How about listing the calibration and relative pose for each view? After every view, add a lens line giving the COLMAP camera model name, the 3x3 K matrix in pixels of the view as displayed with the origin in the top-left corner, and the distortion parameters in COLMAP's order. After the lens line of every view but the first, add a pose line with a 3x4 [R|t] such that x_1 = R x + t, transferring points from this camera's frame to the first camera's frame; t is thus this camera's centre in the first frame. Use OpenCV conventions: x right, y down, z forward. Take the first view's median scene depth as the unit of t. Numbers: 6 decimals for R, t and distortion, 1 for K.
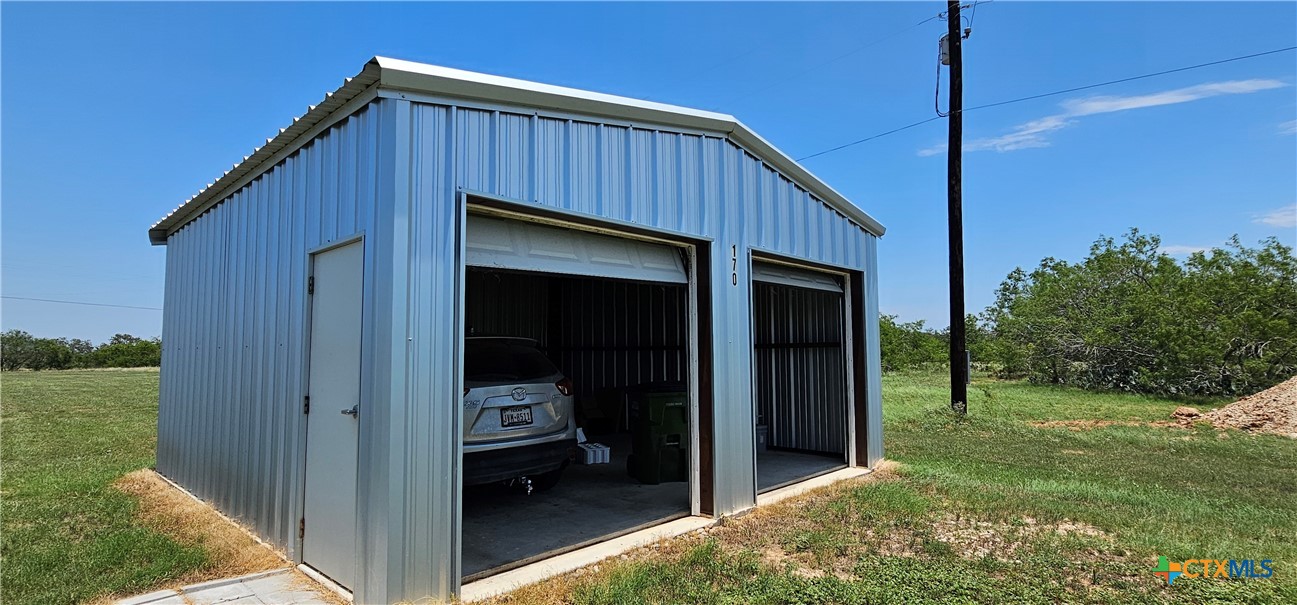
lens RADIAL K [[633.5, 0, 651.5], [0, 633.5, 306.6], [0, 0, 1]] dist [0.001143, 0.000567]
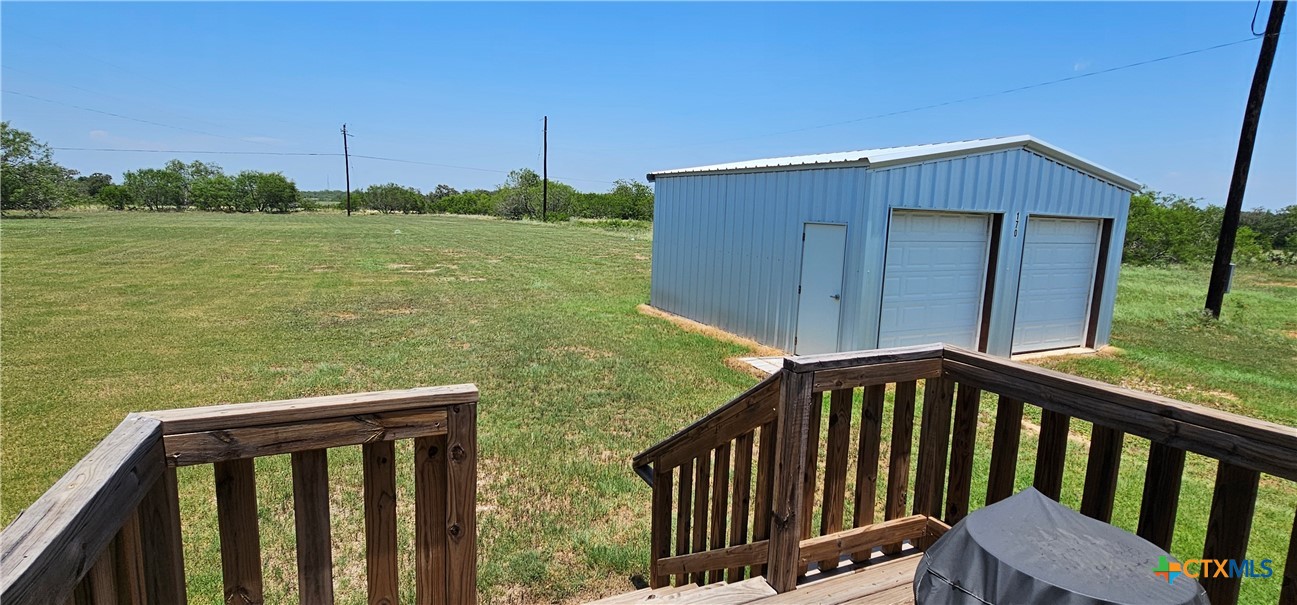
lens RADIAL K [[633.5, 0, 651.3], [0, 633.5, 302.6], [0, 0, 1]] dist [0.001143, 0.000567]
pose [[0.938698, 0.095075, -0.331370, -0.163445], [-0.021821, 0.975677, 0.218122, -0.165099], [0.344048, -0.197520, 0.917941, -0.749024]]
